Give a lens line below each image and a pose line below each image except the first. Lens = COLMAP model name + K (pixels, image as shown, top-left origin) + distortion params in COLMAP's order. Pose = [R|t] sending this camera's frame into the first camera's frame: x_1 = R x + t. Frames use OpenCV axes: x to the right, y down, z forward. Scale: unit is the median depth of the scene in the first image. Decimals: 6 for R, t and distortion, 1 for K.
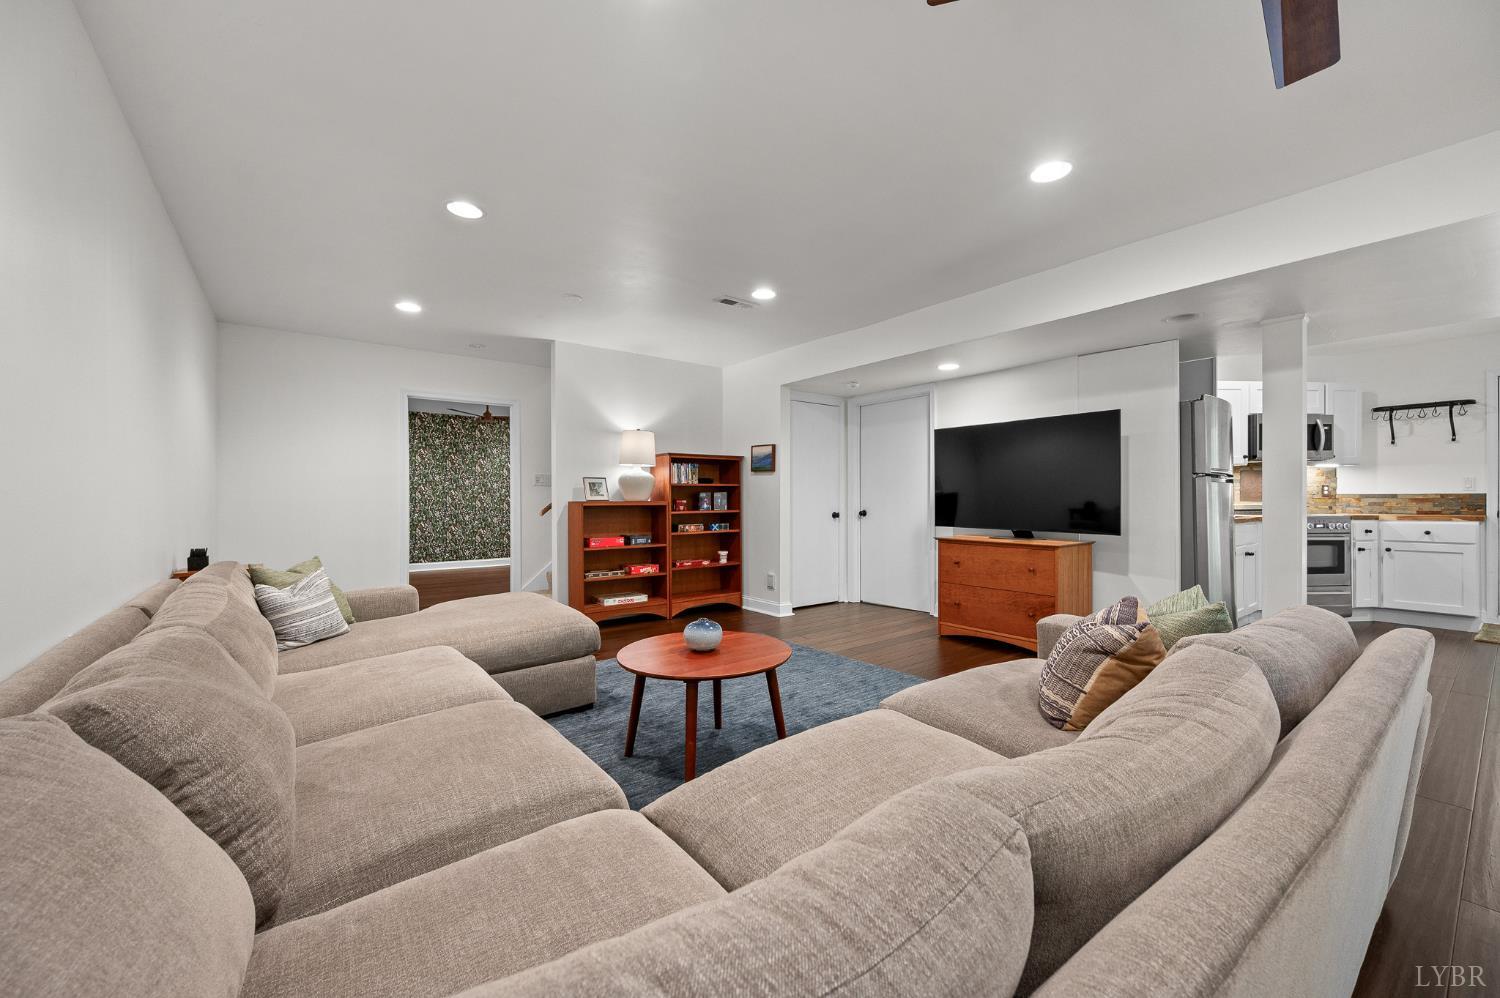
lens RADIAL K [[590.4, 0, 747.4], [0, 590.4, 493.1], [0, 0, 1]] dist [-0.002858, -0.000026]
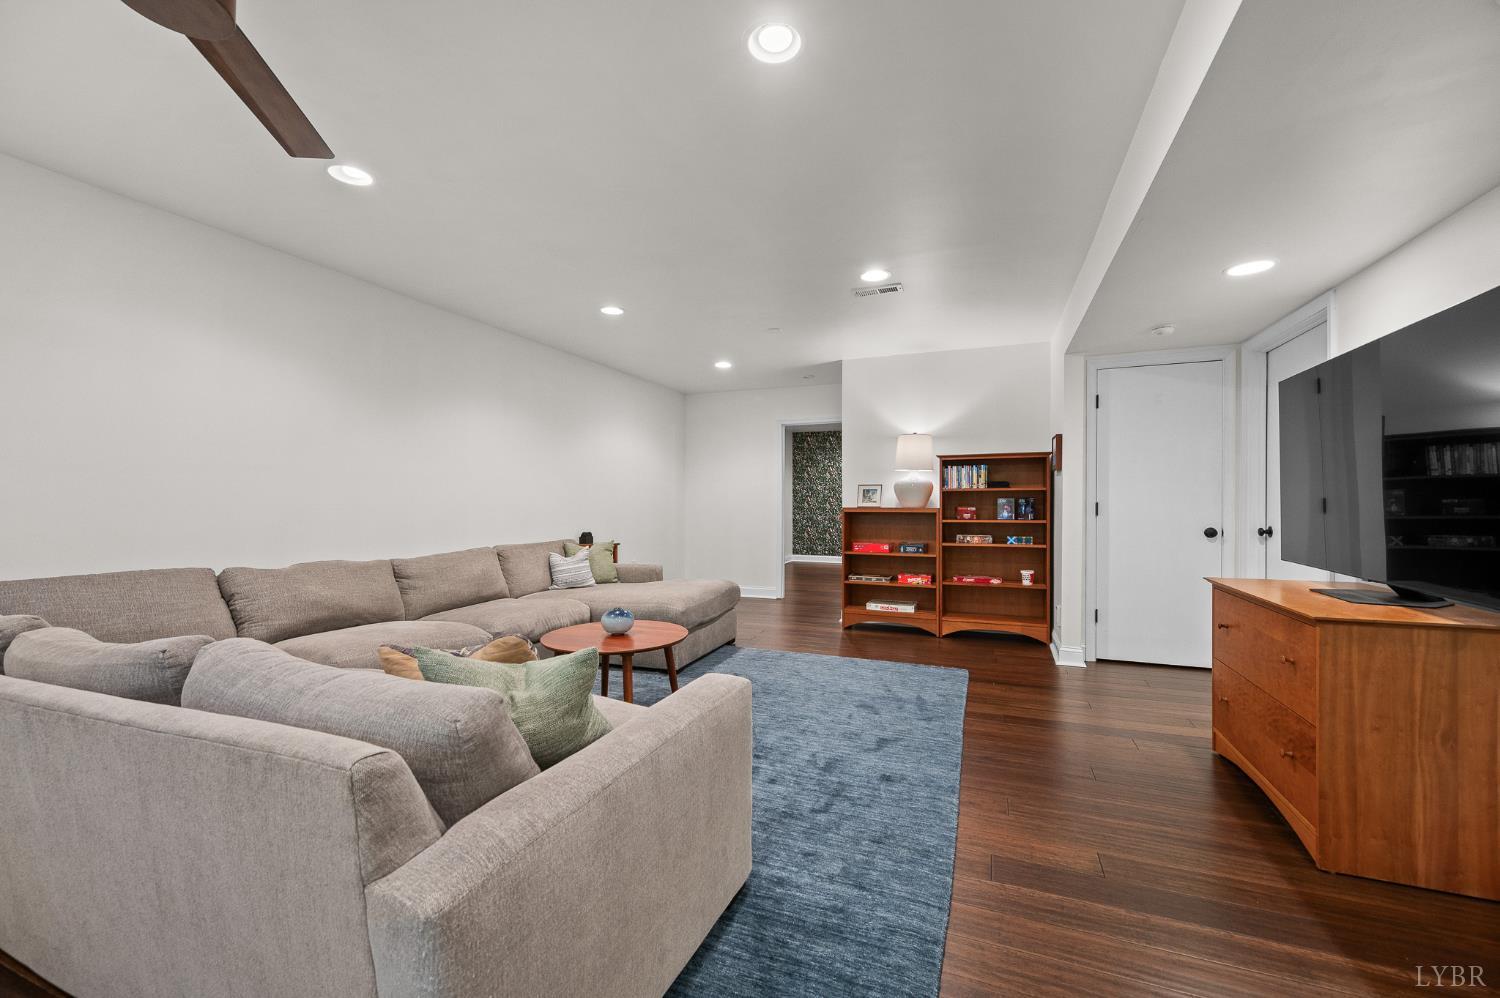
lens RADIAL K [[590.4, 0, 750.5], [0, 590.4, 504.7], [0, 0, 1]] dist [-0.002858, -0.000026]
pose [[0.511281, 0.008778, -0.859369, 0.488018], [0.009291, 0.999833, 0.015740, -0.008912], [0.859363, -0.016032, 0.511114, 0.273180]]
